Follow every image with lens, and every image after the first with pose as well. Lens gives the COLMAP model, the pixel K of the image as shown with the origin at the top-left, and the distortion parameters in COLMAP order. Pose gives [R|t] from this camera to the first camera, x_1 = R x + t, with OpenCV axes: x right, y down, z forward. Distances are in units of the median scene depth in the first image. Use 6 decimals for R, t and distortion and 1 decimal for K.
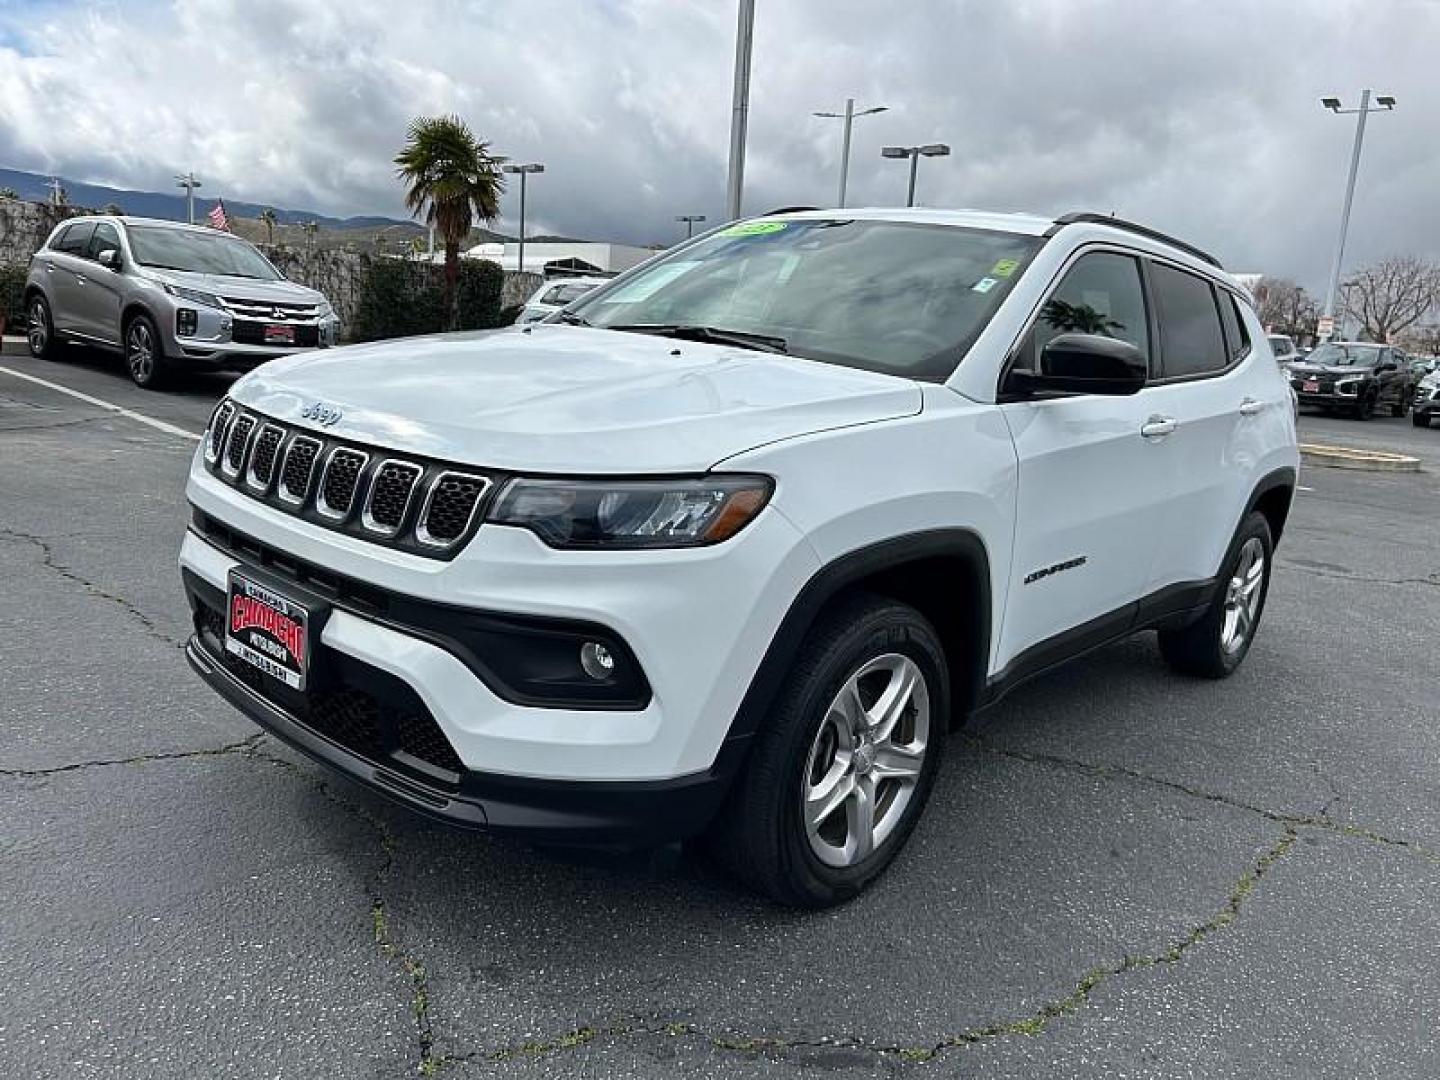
lens RADIAL K [[1118.9, 0, 713.5], [0, 1118.9, 546.3], [0, 0, 1]] dist [0.028680, -0.009497]
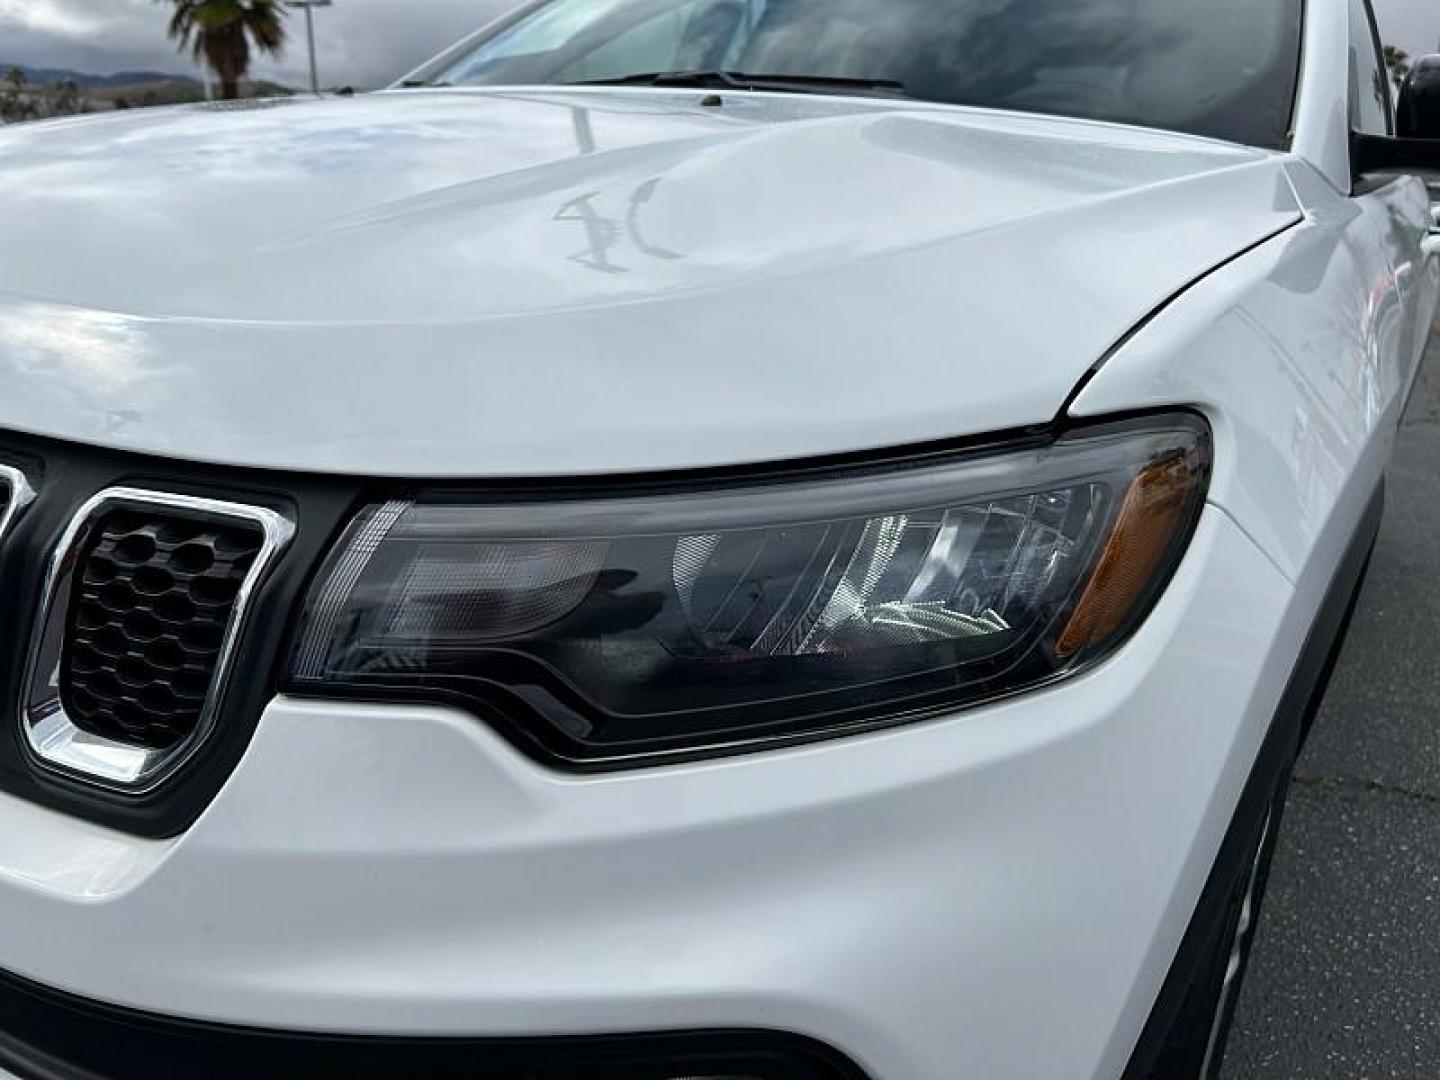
lens RADIAL K [[1118.9, 0, 713.5], [0, 1118.9, 546.3], [0, 0, 1]] dist [0.028680, -0.009497]
pose [[0.987887, -0.086045, 0.129131, -0.133400], [0.069855, 0.989687, 0.125059, -0.077080], [-0.138560, -0.114524, 0.983710, 0.719901]]
